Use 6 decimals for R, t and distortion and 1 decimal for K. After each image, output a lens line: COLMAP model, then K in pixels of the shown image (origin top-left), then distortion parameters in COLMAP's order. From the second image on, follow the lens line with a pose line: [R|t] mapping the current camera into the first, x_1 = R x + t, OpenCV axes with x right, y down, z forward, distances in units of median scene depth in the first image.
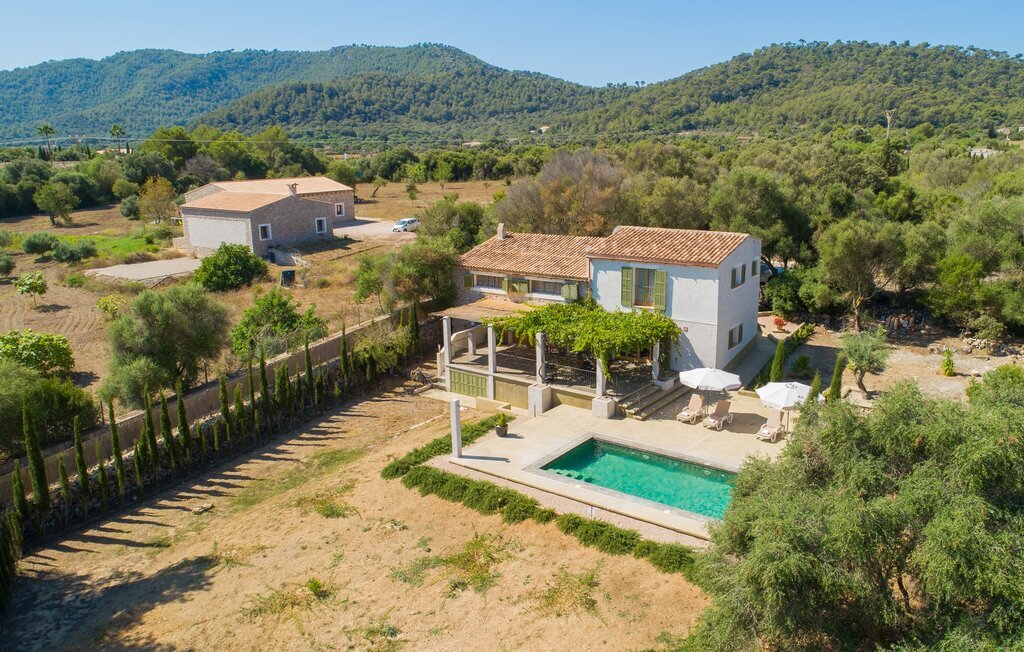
lens RADIAL K [[795.7, 0, 575.4], [0, 795.7, 326.8], [0, 0, 1]] dist [-0.011363, 0.005486]
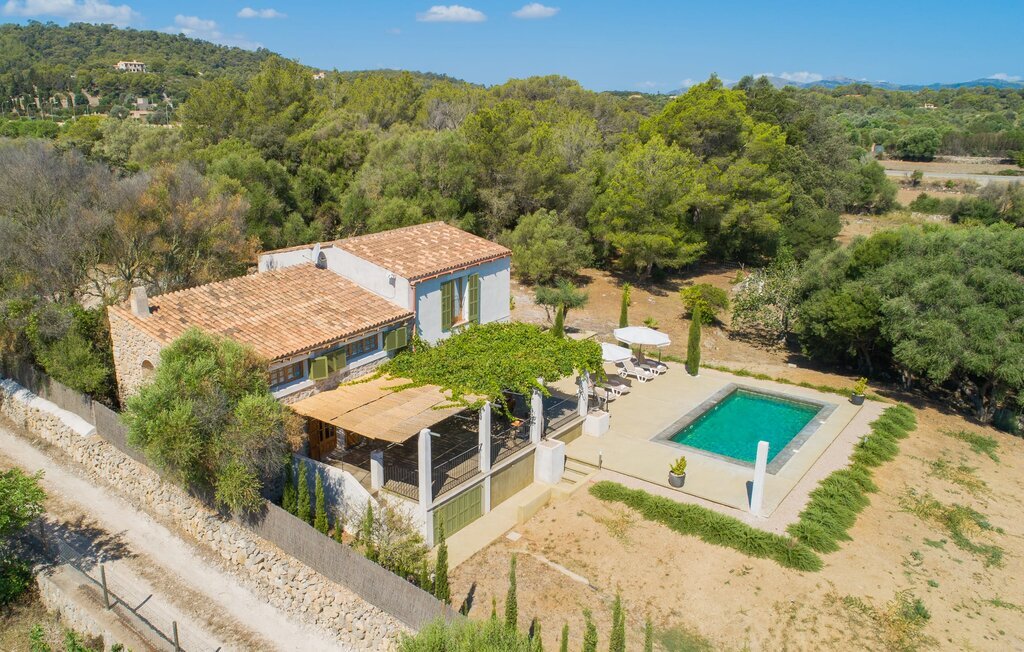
lens RADIAL K [[782.9, 0, 466.9], [0, 782.9, 325.7], [0, 0, 1]] dist [-0.001826, 0.000755]
pose [[0.075982, -0.258203, 0.963098, -0.691595], [0.238363, 0.942589, 0.233899, -0.210232], [-0.968199, 0.211794, 0.133166, 0.883910]]
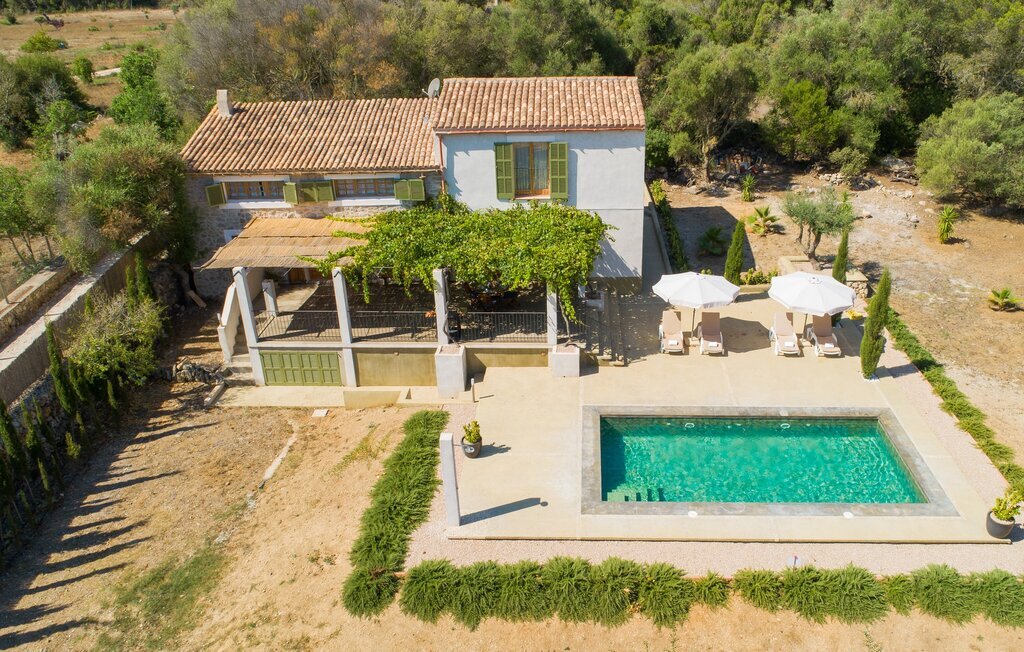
lens RADIAL K [[795.7, 0, 575.4], [0, 795.7, 326.8], [0, 0, 1]] dist [-0.011363, 0.005486]
pose [[0.838630, -0.236716, 0.490576, -0.252127], [0.130214, 0.961645, 0.241421, -0.079706], [-0.528908, -0.138583, 0.837288, 0.378728]]
